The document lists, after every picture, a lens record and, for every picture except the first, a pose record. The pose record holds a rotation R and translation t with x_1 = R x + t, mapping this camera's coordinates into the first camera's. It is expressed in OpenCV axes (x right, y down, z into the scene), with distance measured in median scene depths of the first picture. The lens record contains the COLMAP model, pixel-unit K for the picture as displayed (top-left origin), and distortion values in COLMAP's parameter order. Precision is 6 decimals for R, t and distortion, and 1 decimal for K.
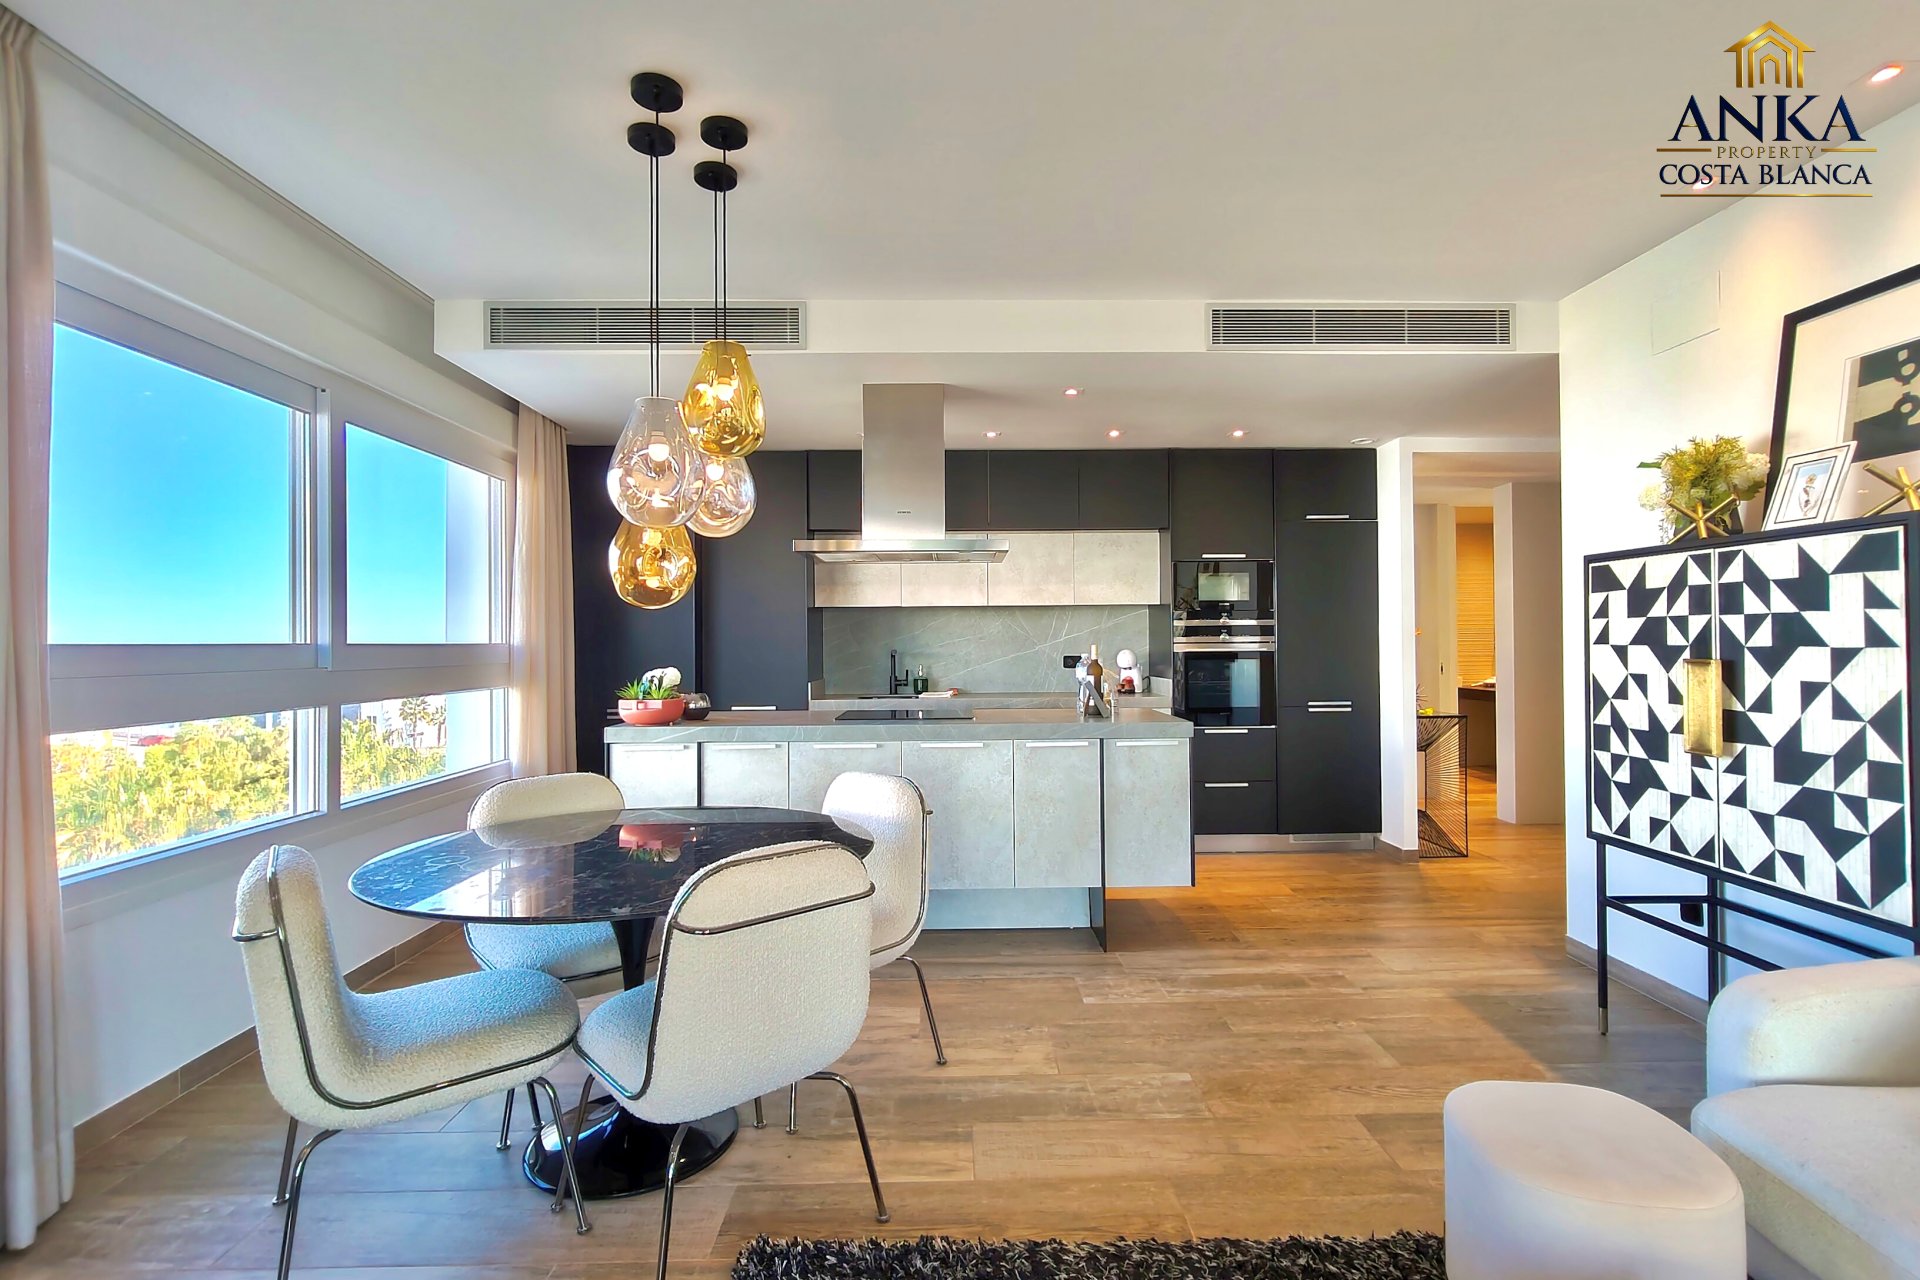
lens RADIAL K [[906.6, 0, 966.1], [0, 906.6, 637.5], [0, 0, 1]] dist [-0.003136, -0.001431]
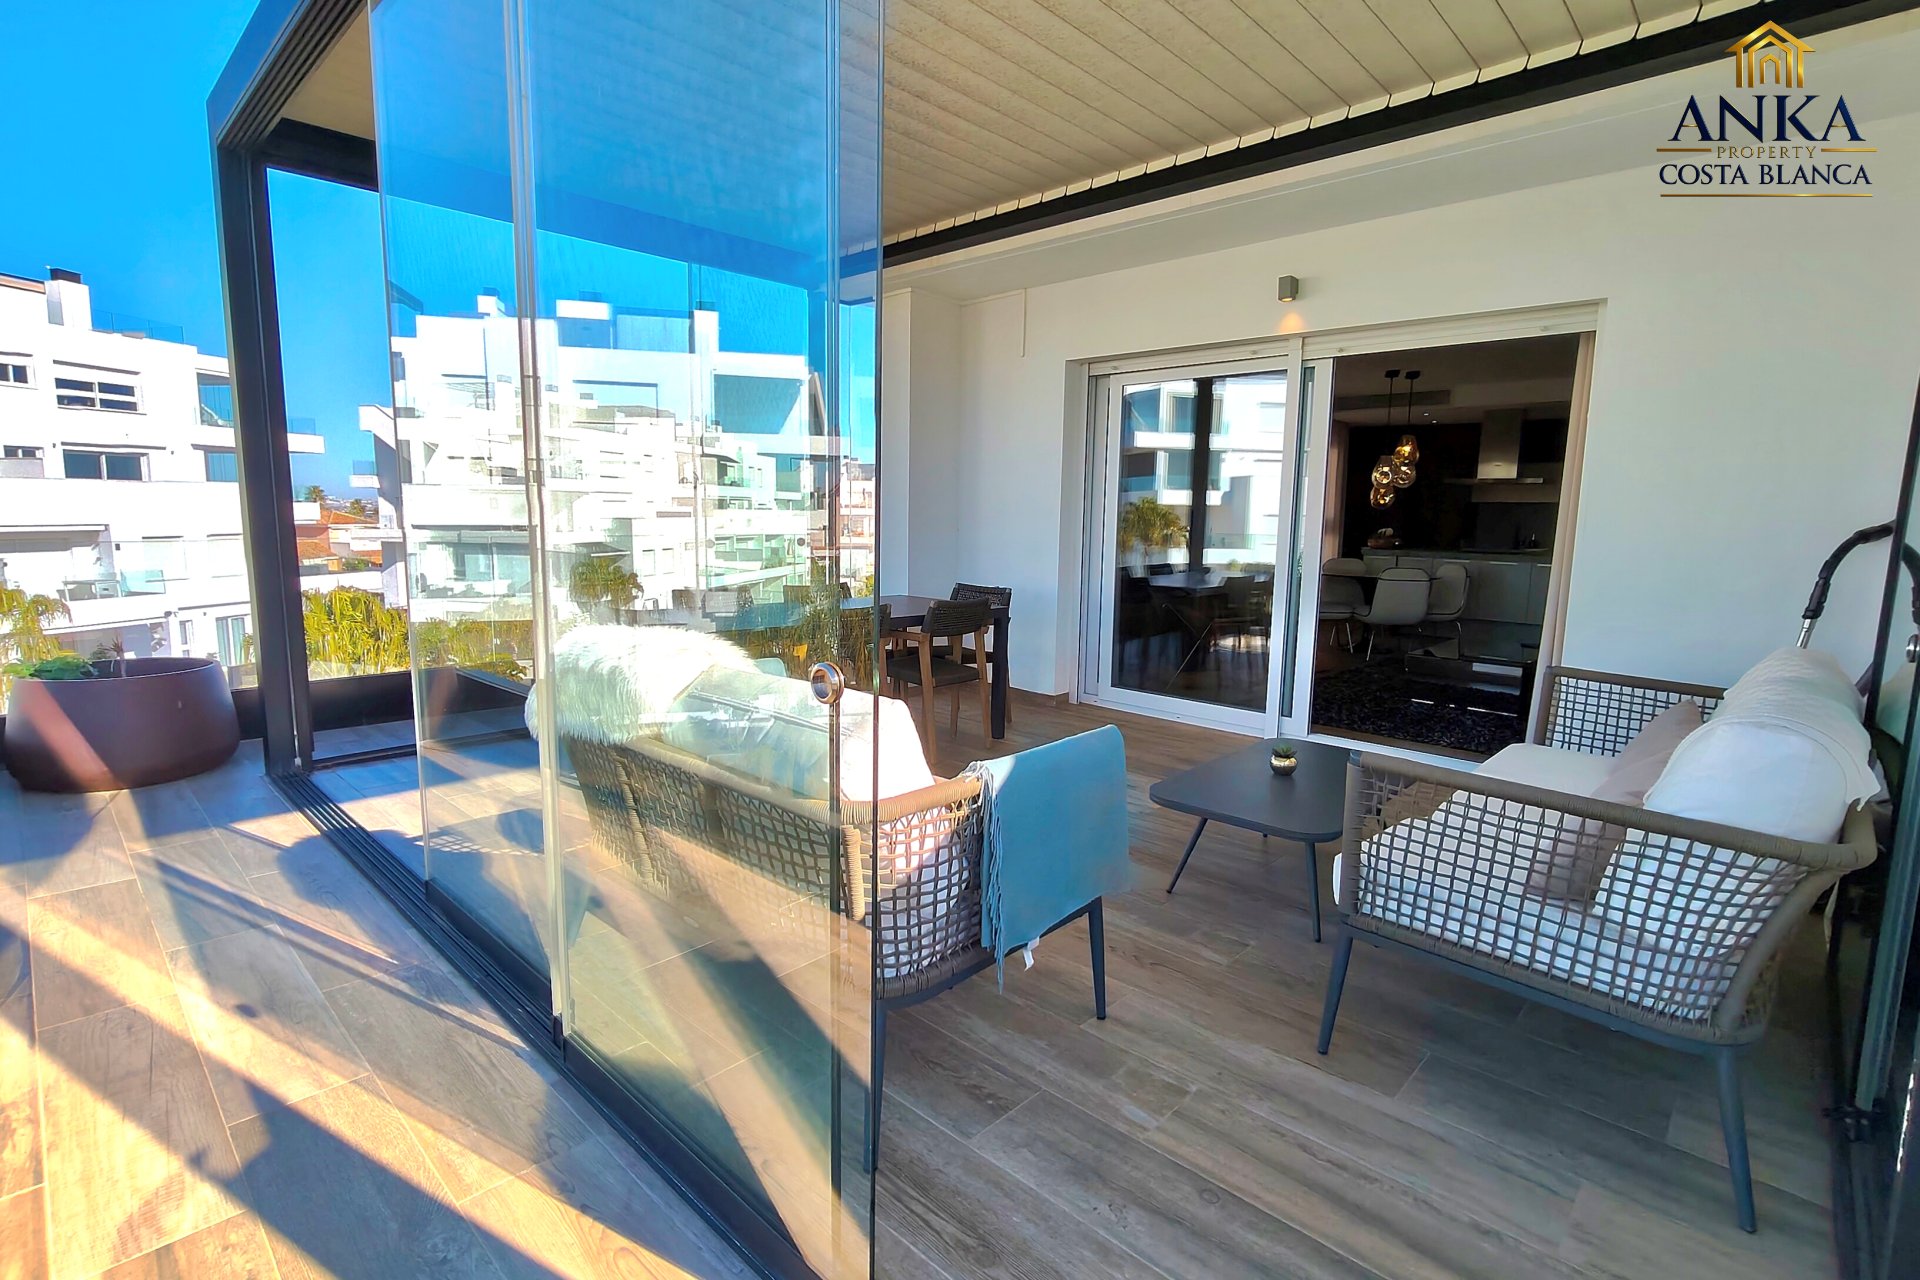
lens RADIAL K [[906.6, 0, 966.1], [0, 906.6, 637.5], [0, 0, 1]] dist [-0.003136, -0.001431]
pose [[0.712946, 0.117102, -0.691371, 0.683773], [-0.016895, 0.988540, 0.150013, -0.026797], [0.701015, -0.095271, 0.706754, -1.828746]]
